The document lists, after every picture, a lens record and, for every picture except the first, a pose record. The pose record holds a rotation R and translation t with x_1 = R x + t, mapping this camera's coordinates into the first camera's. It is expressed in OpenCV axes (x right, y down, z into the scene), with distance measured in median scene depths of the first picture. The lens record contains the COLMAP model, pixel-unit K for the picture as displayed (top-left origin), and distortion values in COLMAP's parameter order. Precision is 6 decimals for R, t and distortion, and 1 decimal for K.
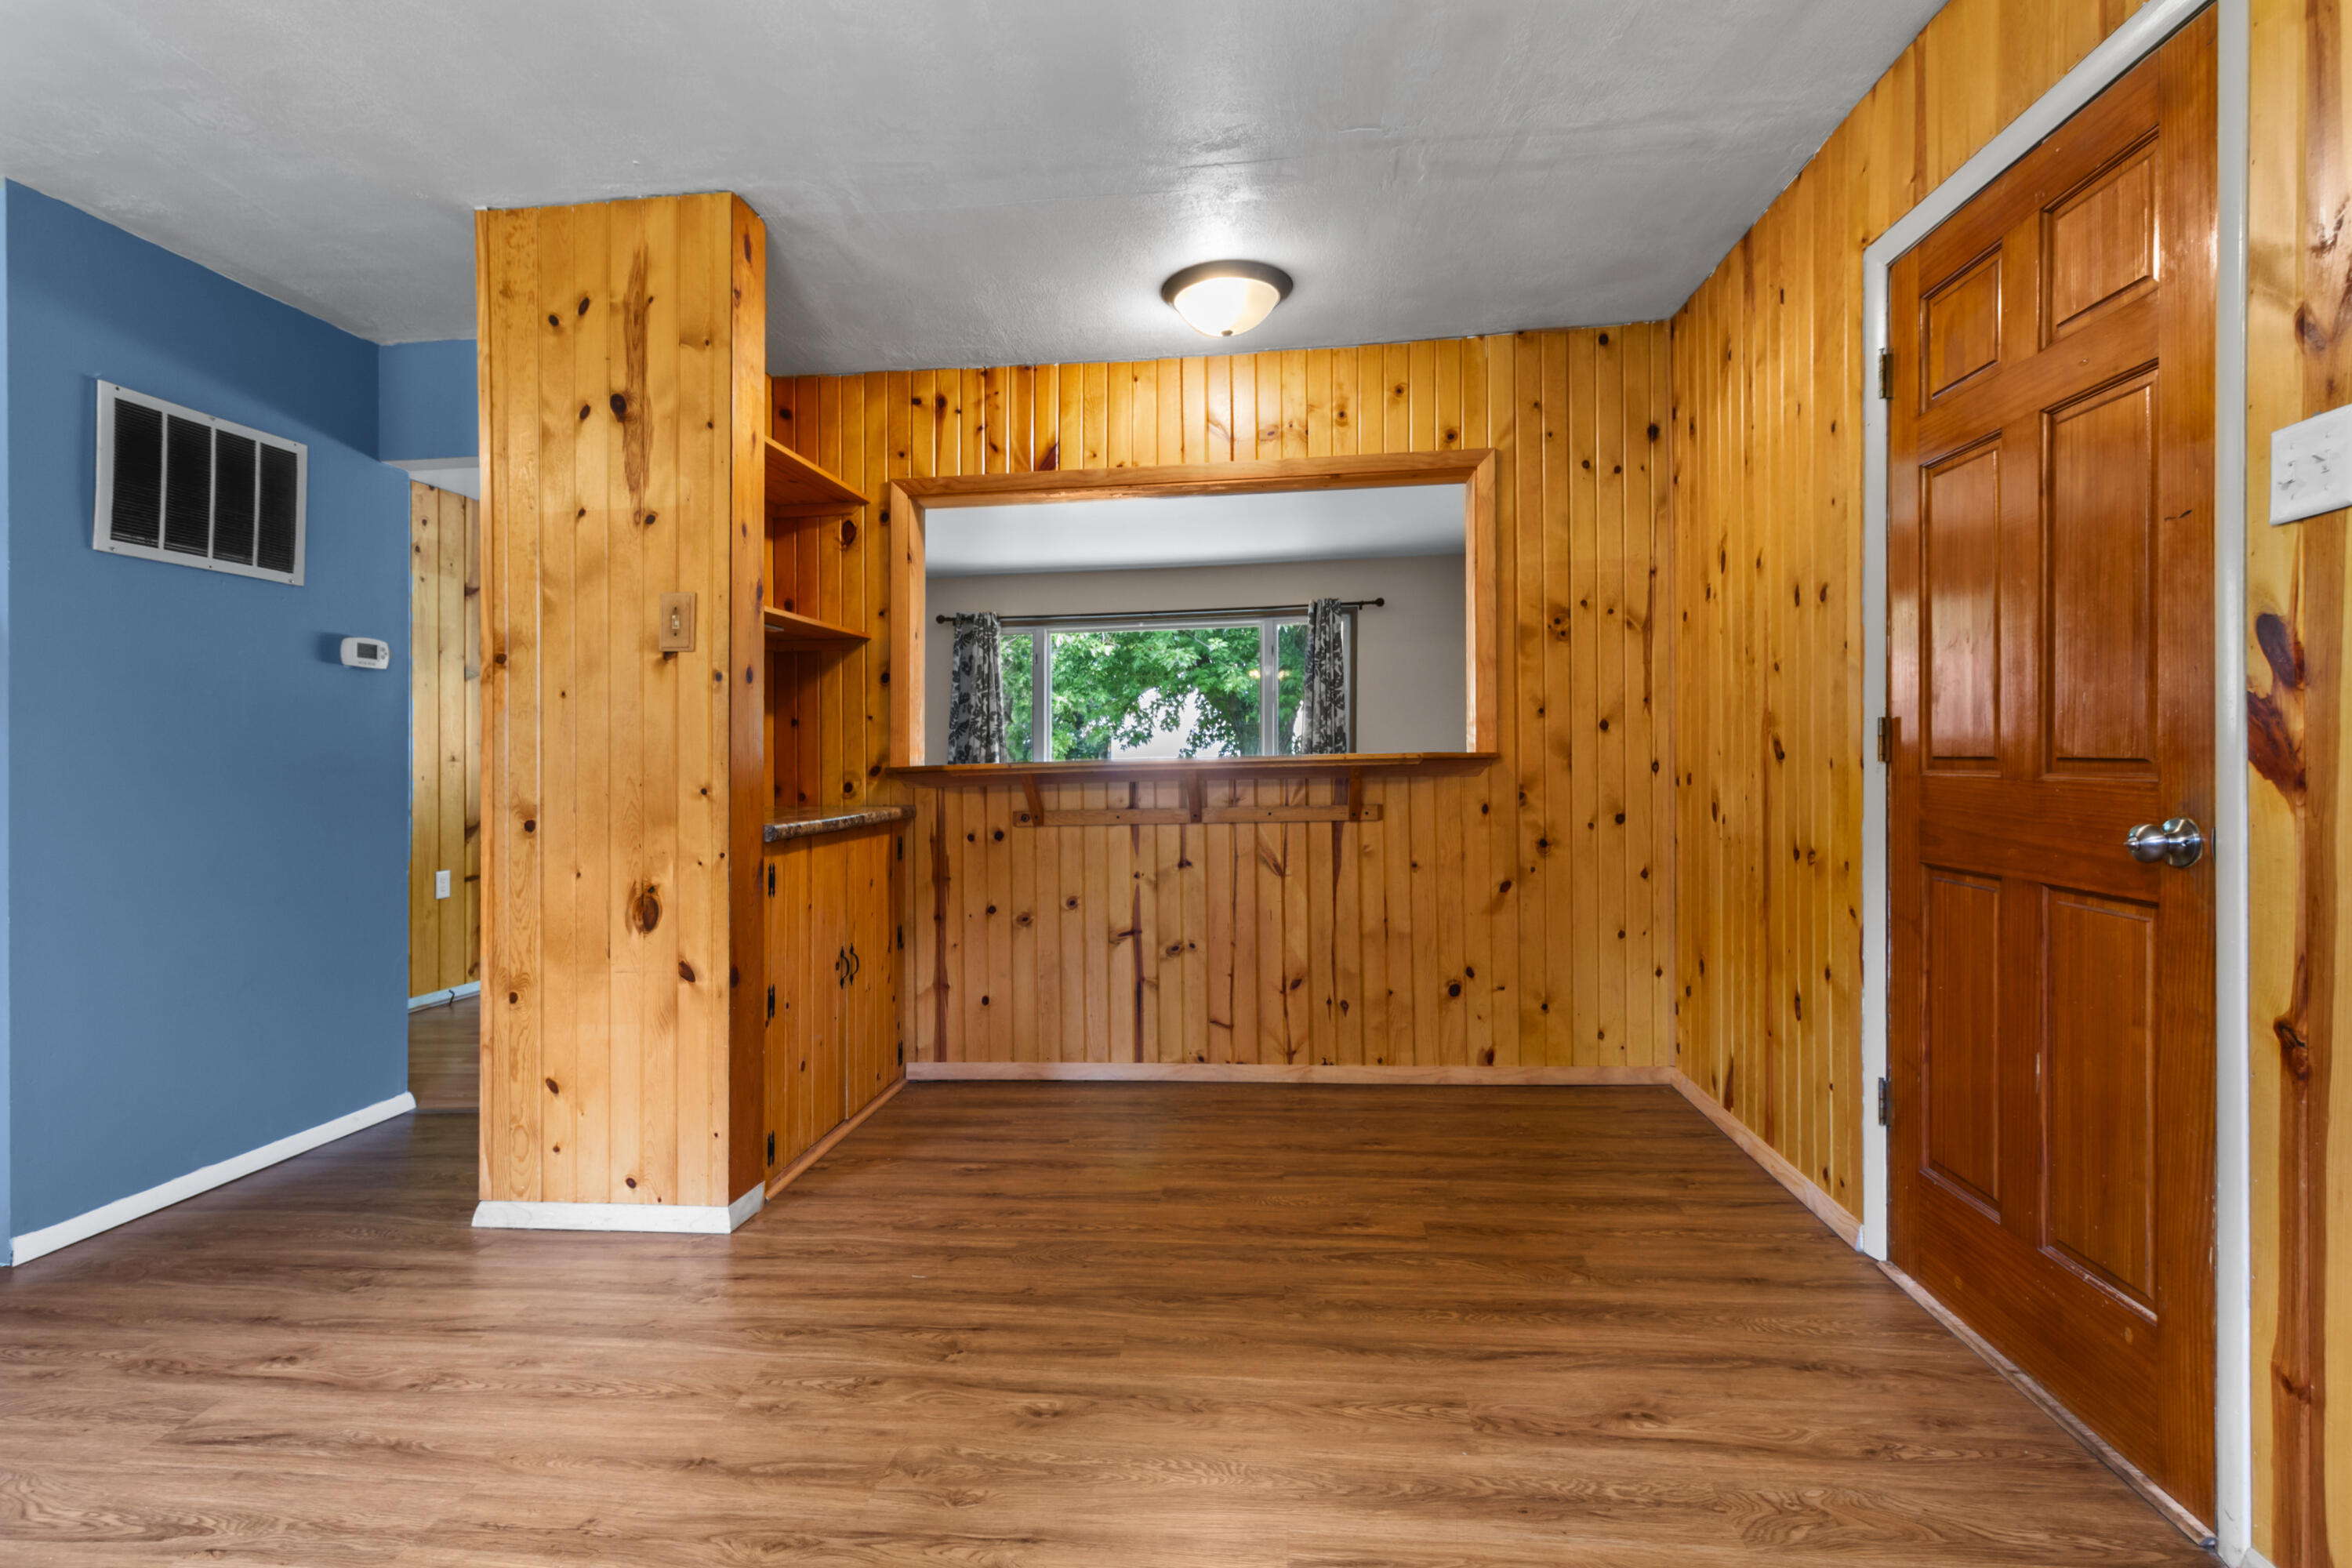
lens RADIAL K [[1122.8, 0, 1178.7], [0, 1122.8, 779.7], [0, 0, 1]] dist [0.002801, 0.001043]
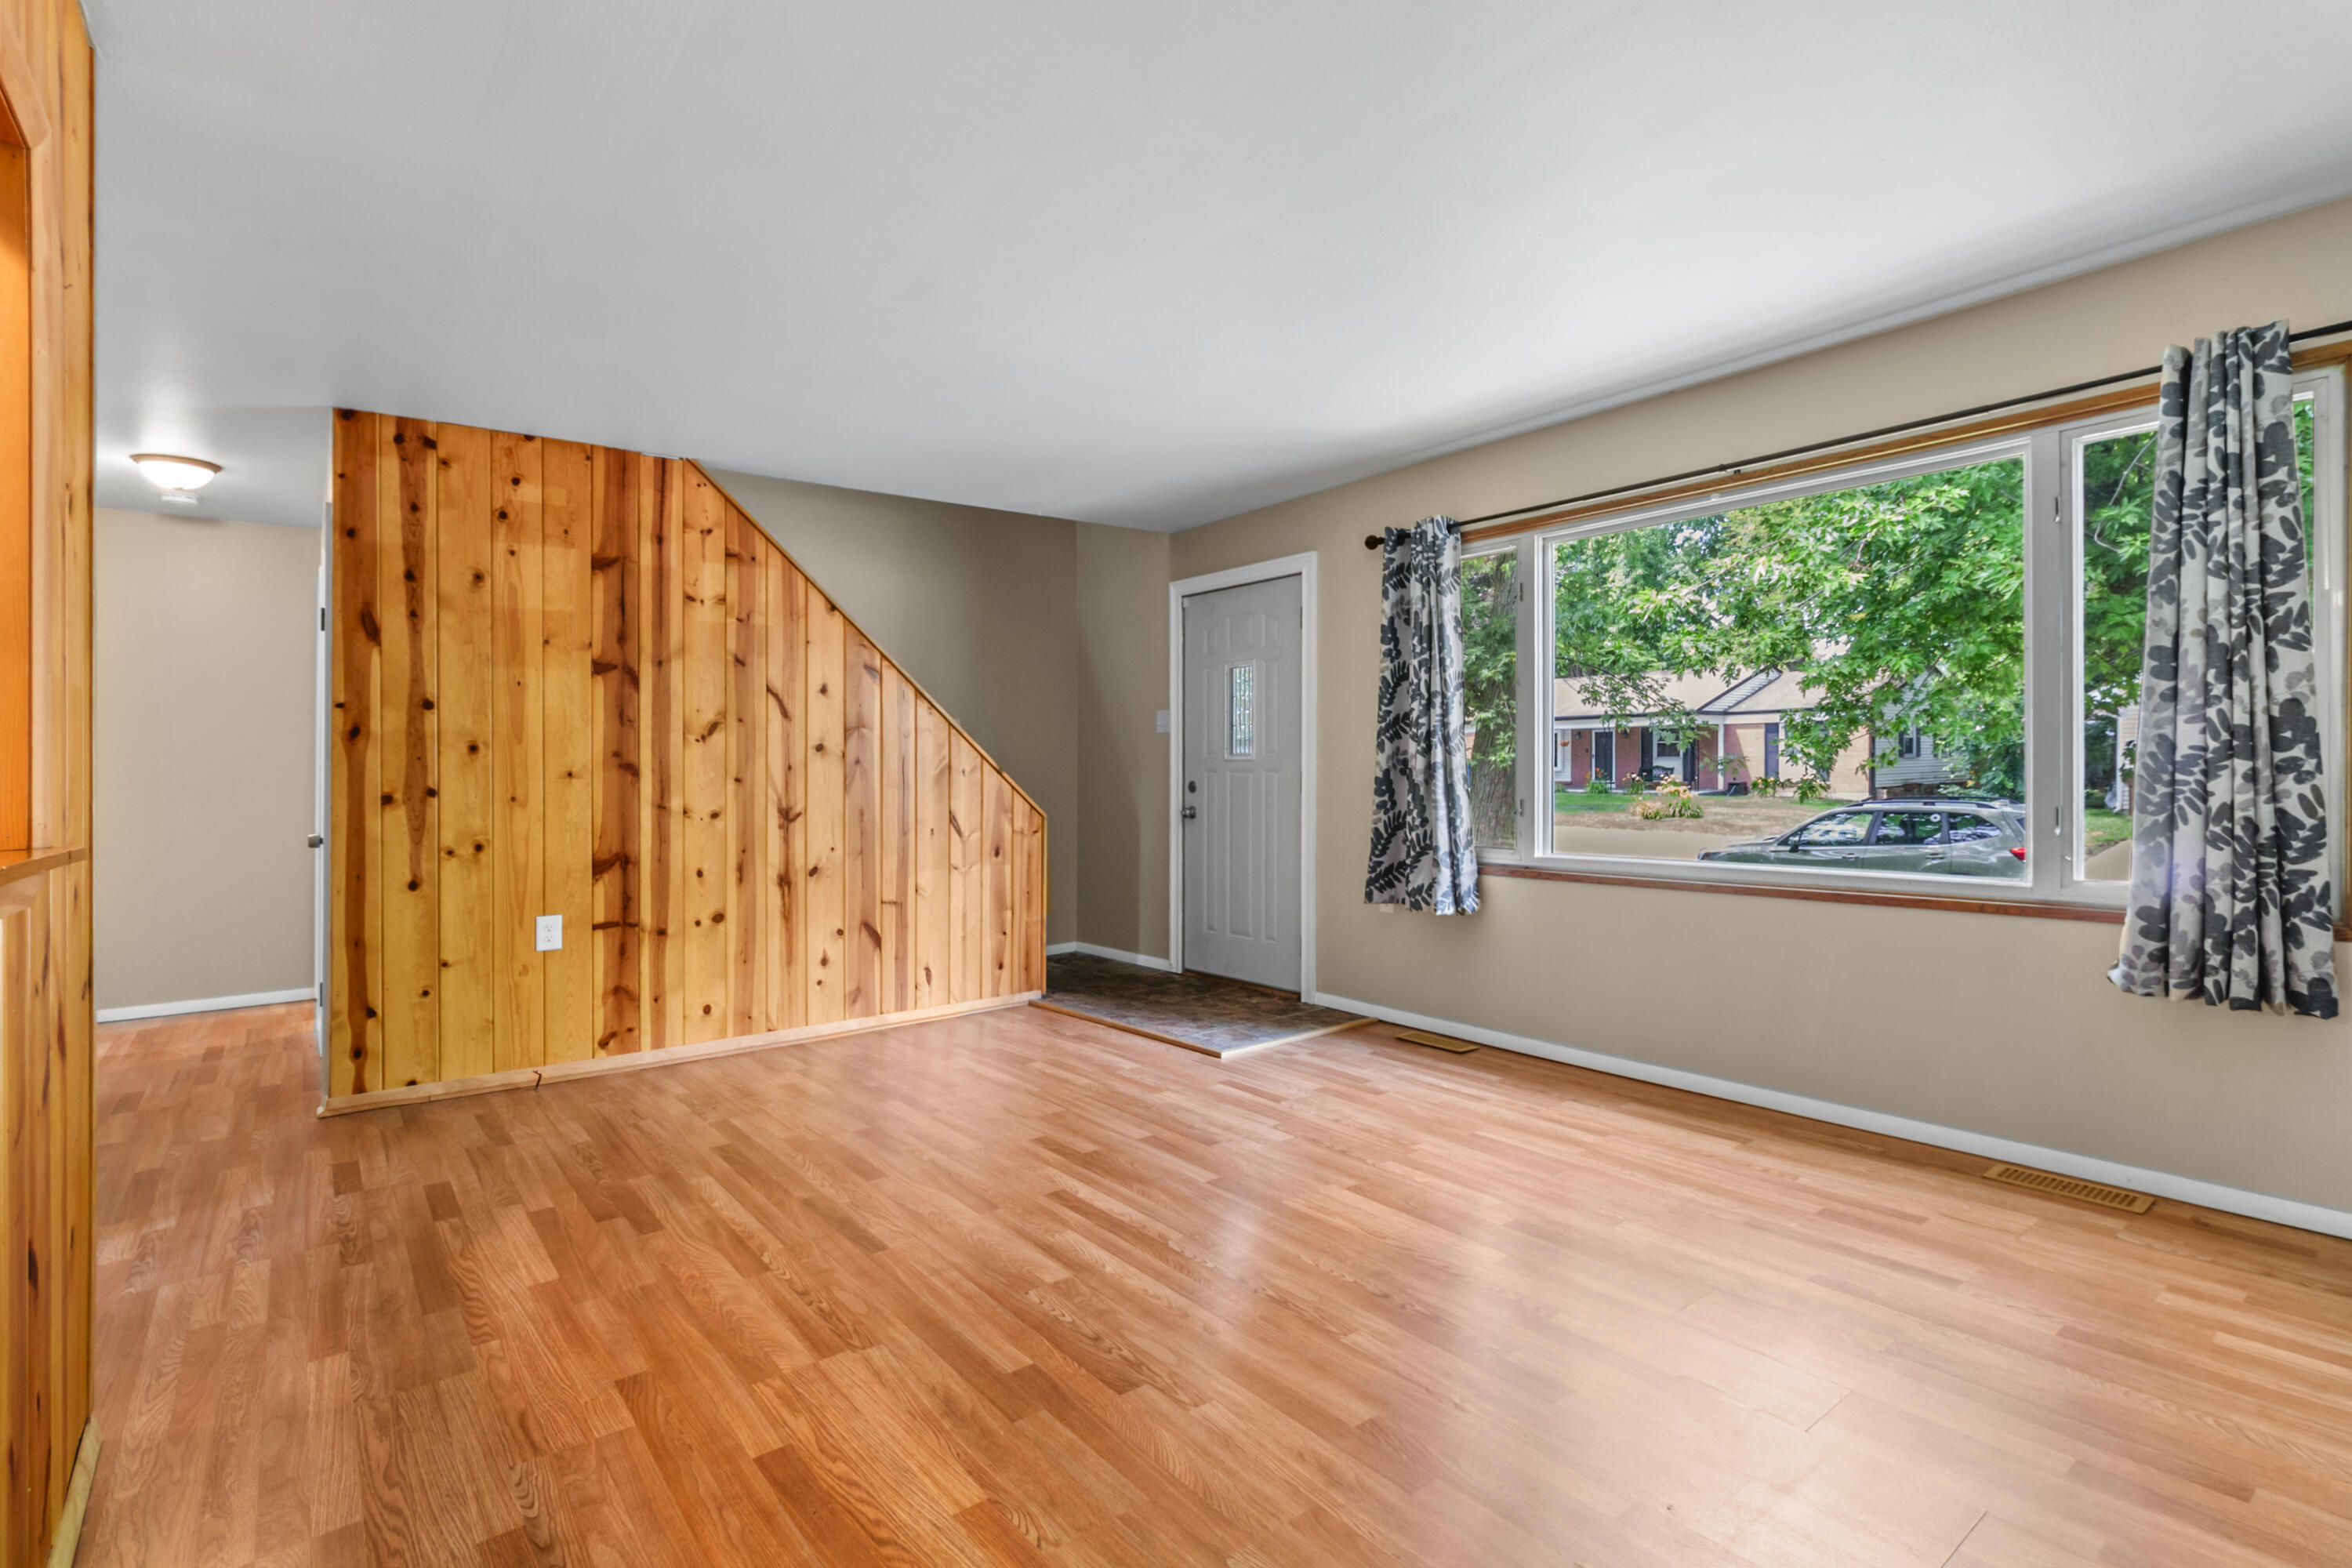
lens RADIAL K [[1115.2, 0, 1178.6], [0, 1115.2, 751.0], [0, 0, 1]] dist [0.001729, 0.000450]
pose [[0.698936, 0.003575, -0.715175, 0.384705], [-0.015124, 0.999838, -0.009783, -0.060359], [0.715024, 0.017653, 0.698877, 1.343284]]
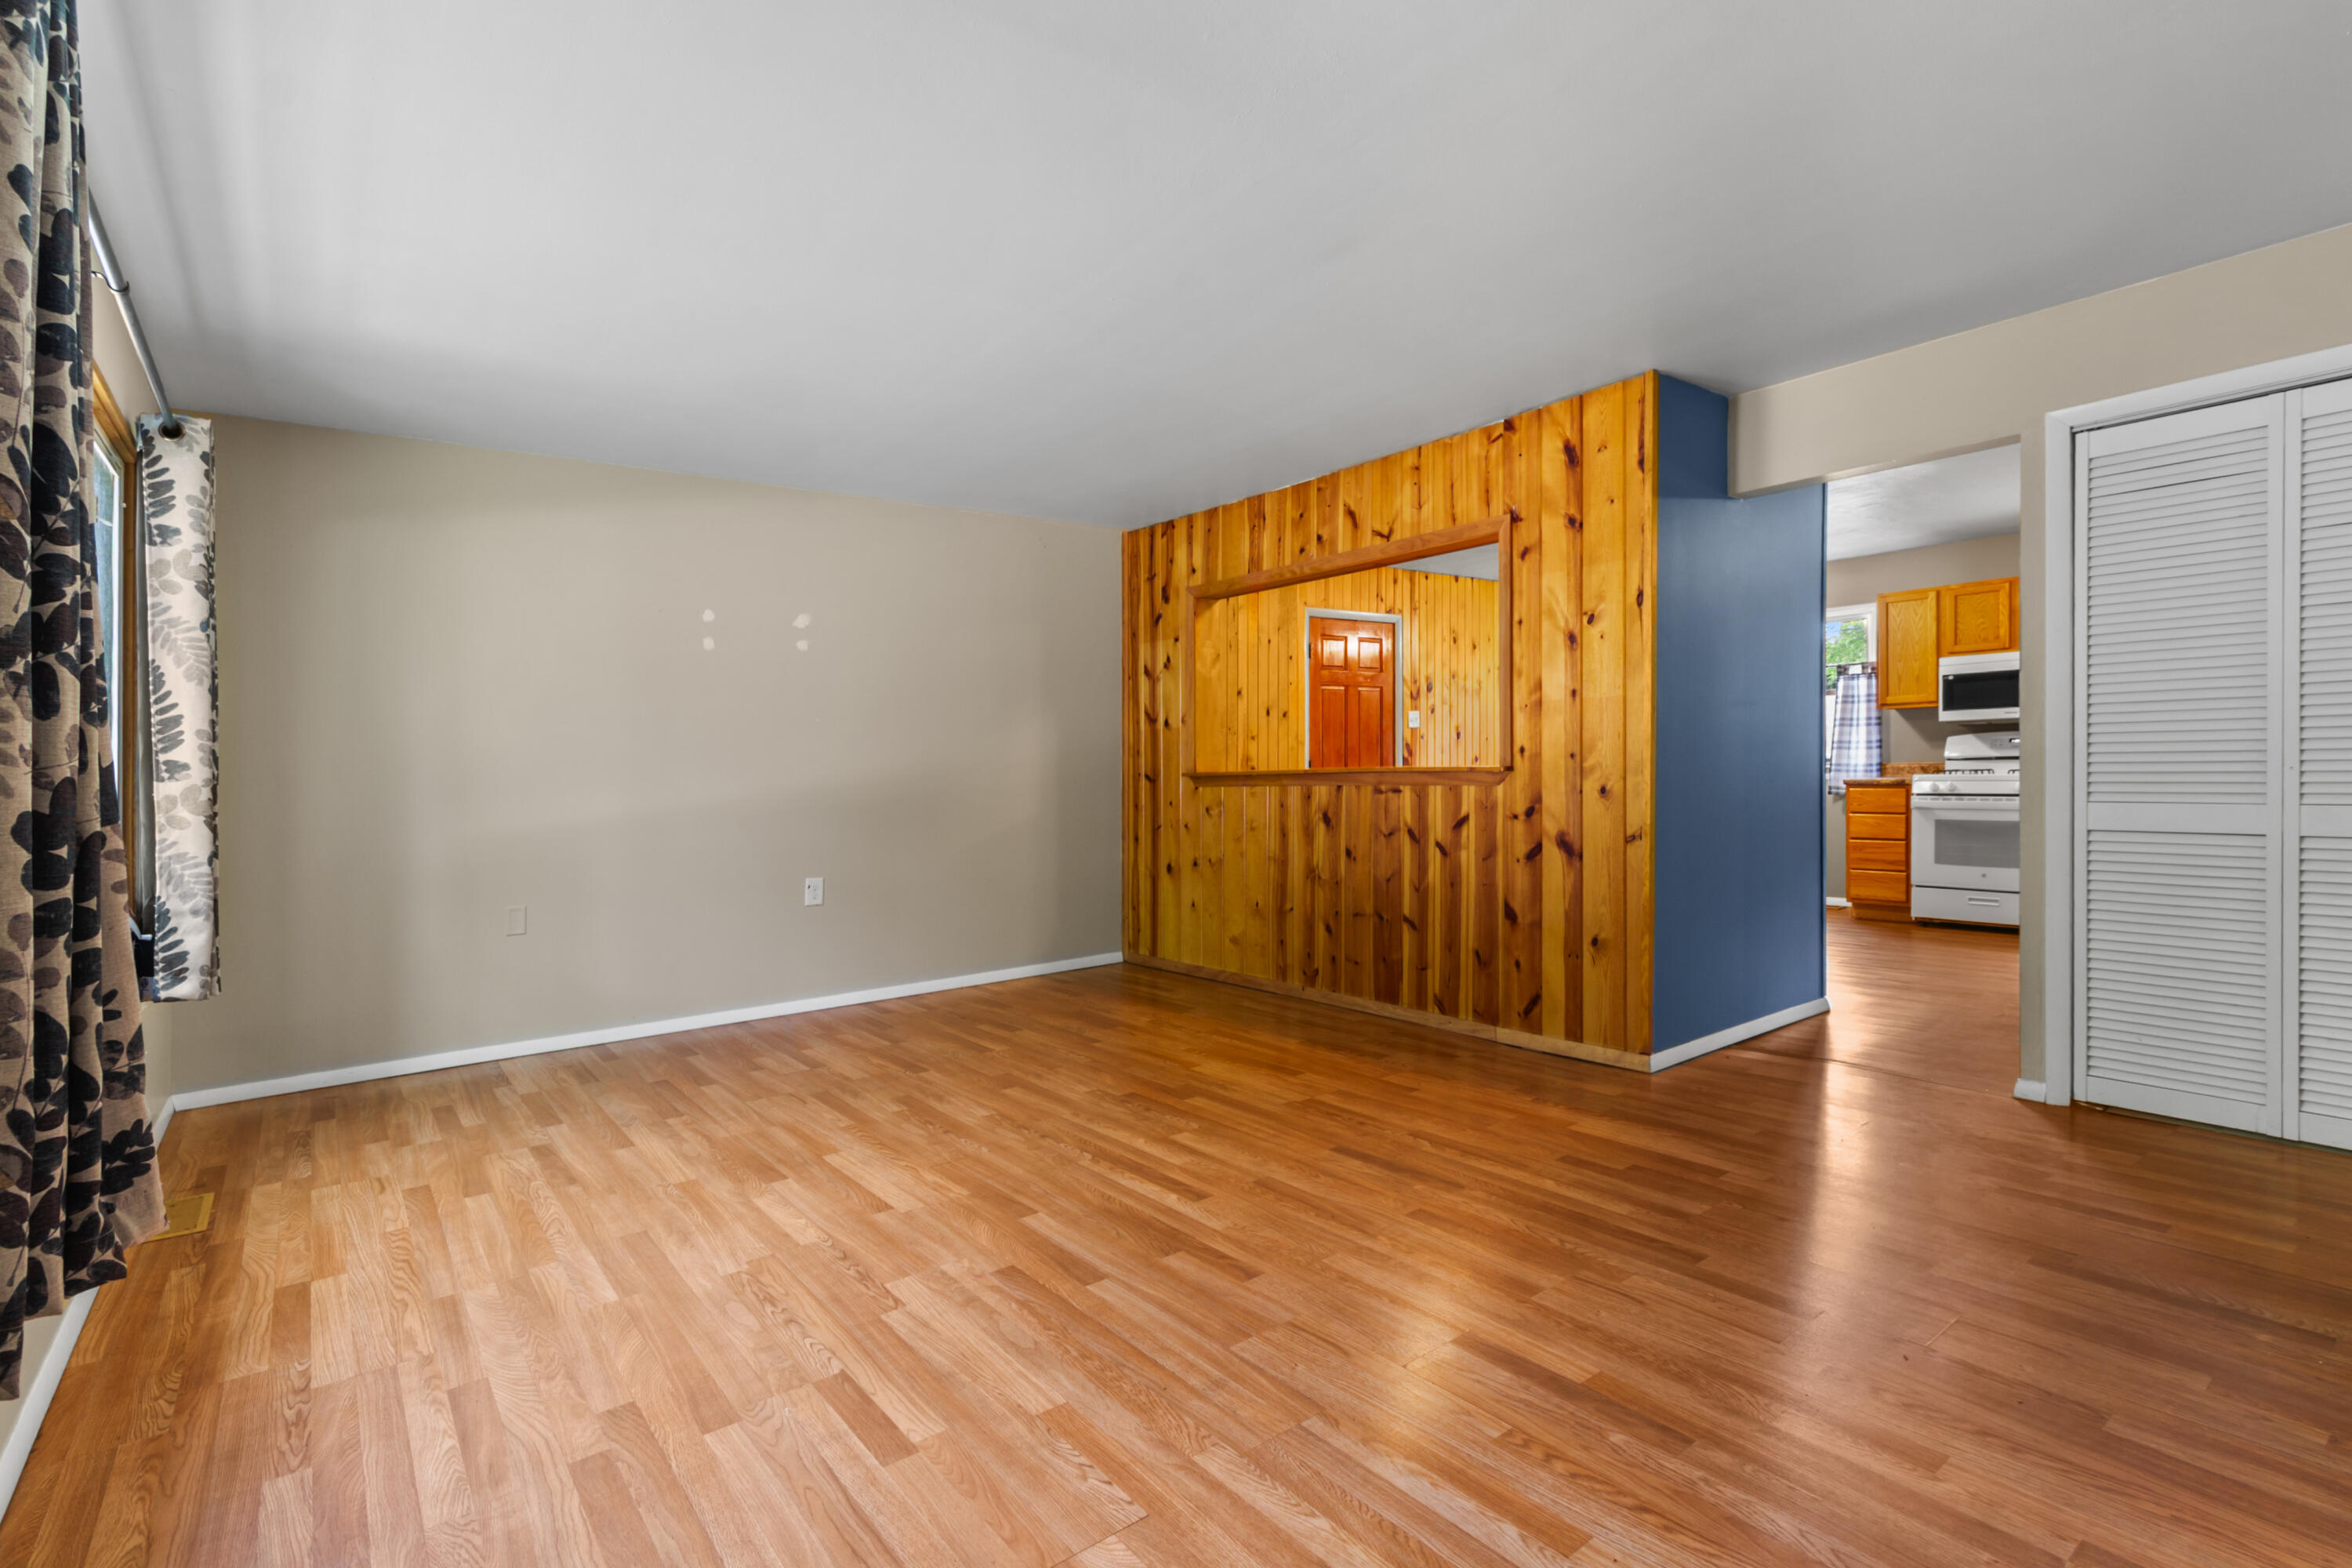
lens RADIAL K [[1122.8, 0, 1178.7], [0, 1122.8, 779.7], [0, 0, 1]] dist [0.002801, 0.001043]
pose [[-0.689750, 0.033648, 0.723265, -0.984869], [0.058855, 0.998220, 0.009689, -0.037524], [-0.721651, 0.049251, -0.690503, 2.530055]]
